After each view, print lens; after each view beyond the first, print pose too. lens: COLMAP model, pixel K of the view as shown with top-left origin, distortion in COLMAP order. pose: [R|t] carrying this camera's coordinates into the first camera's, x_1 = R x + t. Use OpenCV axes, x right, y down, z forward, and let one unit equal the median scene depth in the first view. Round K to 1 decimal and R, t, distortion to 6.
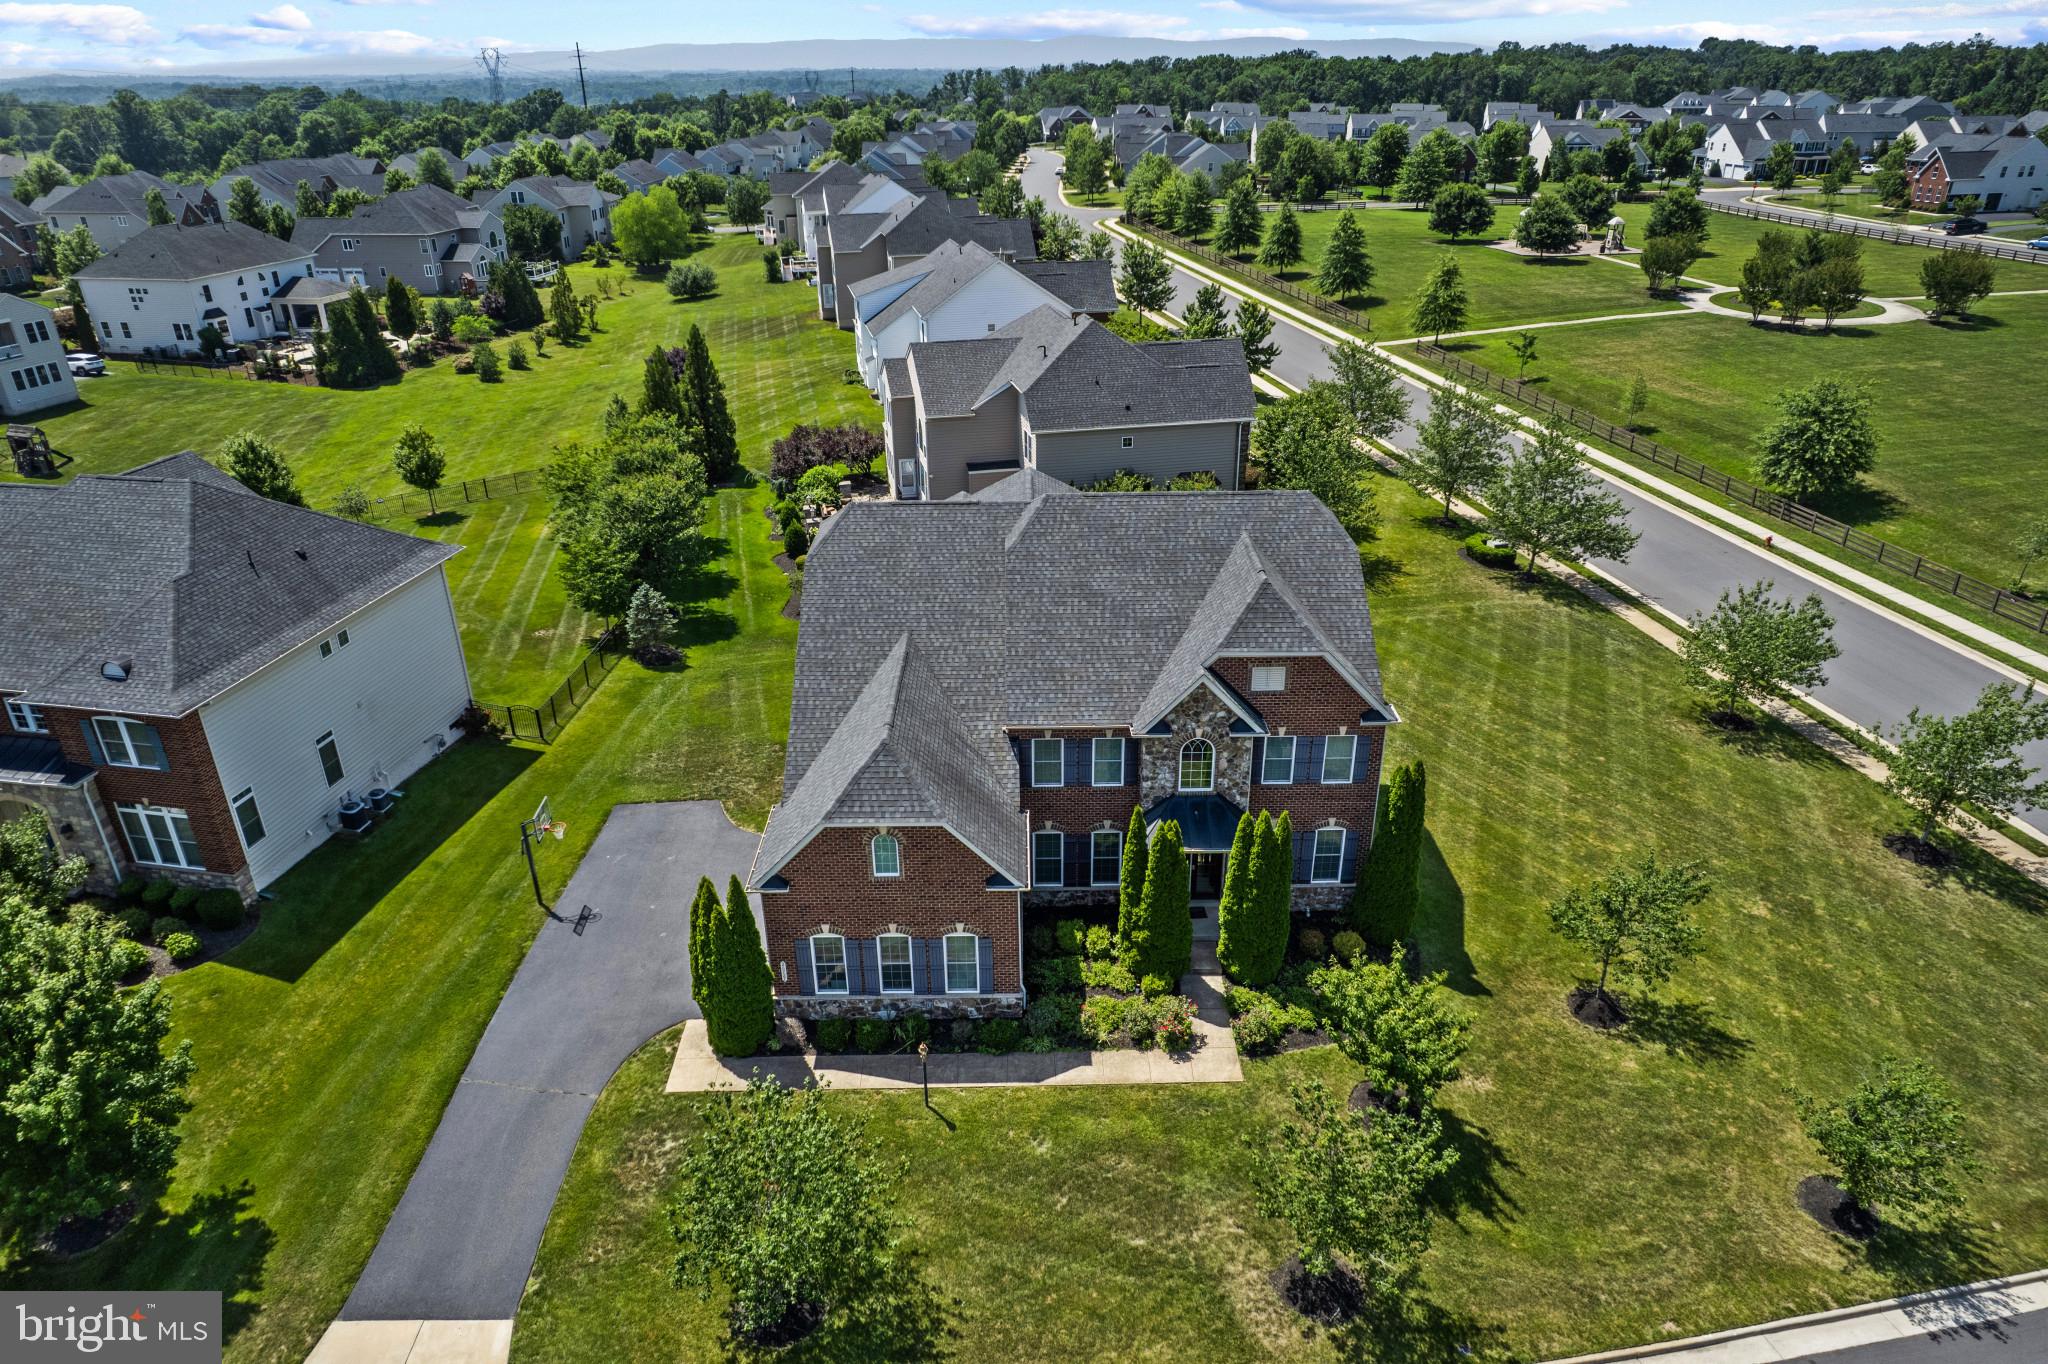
lens RADIAL K [[1325.8, 0, 1032.3], [0, 1325.8, 687.0], [0, 0, 1]] dist [-0.087923, 0.088268]
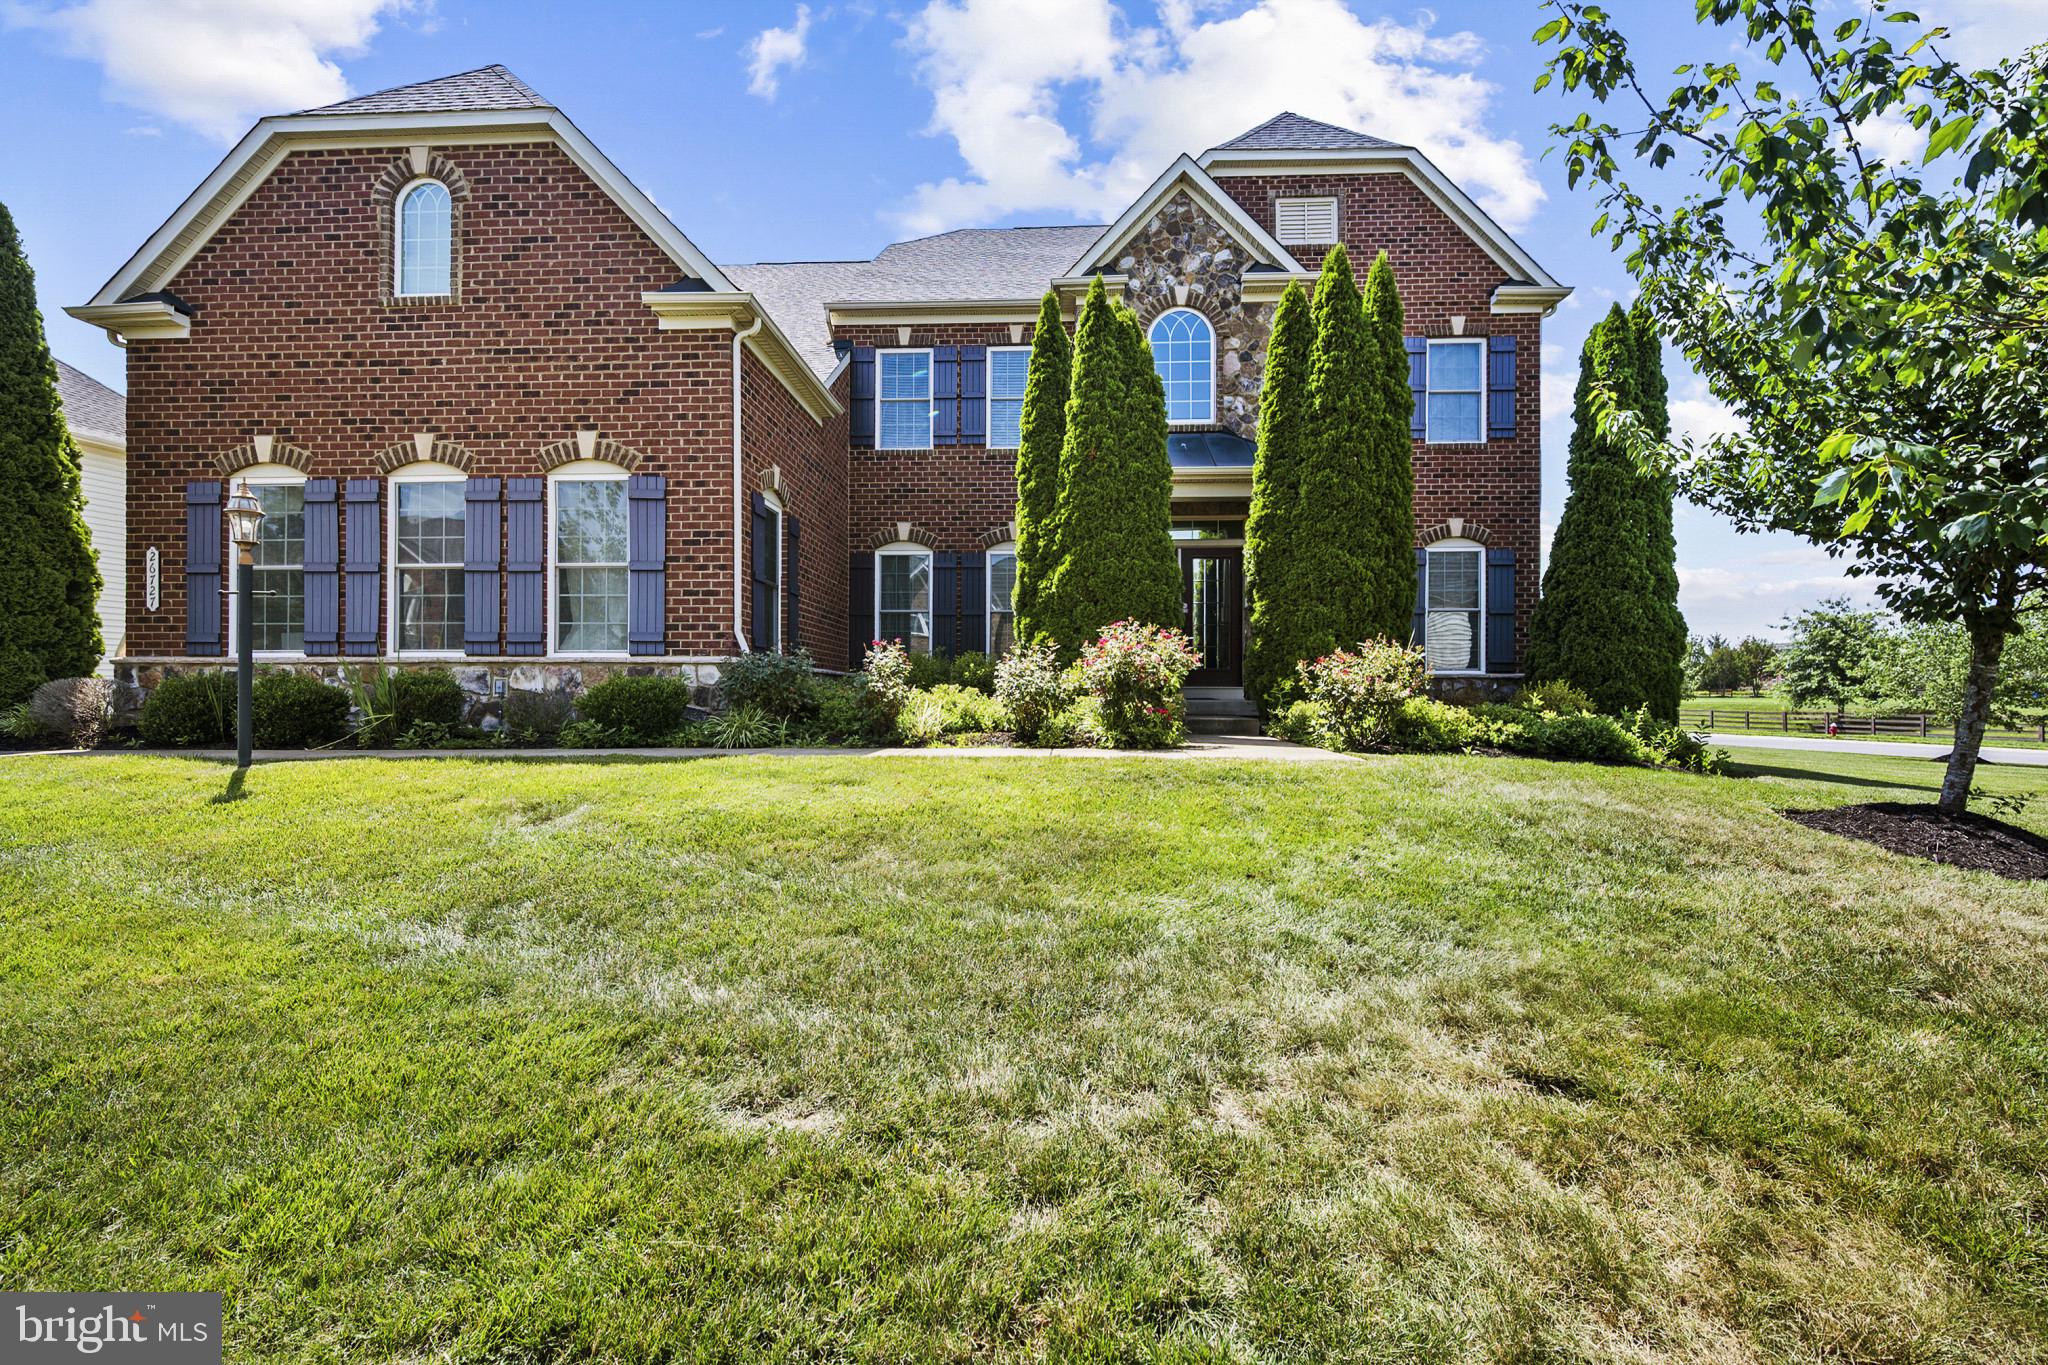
lens RADIAL K [[964.7, 0, 1024.0], [0, 964.7, 682.5], [0, 0, 1]] dist [0.001478, 0.000240]
pose [[0.998187, 0.010827, -0.059212, 0.088455], [-0.035301, 0.902058, -0.430169, 0.342005], [0.048756, 0.431479, 0.900805, 0.723143]]
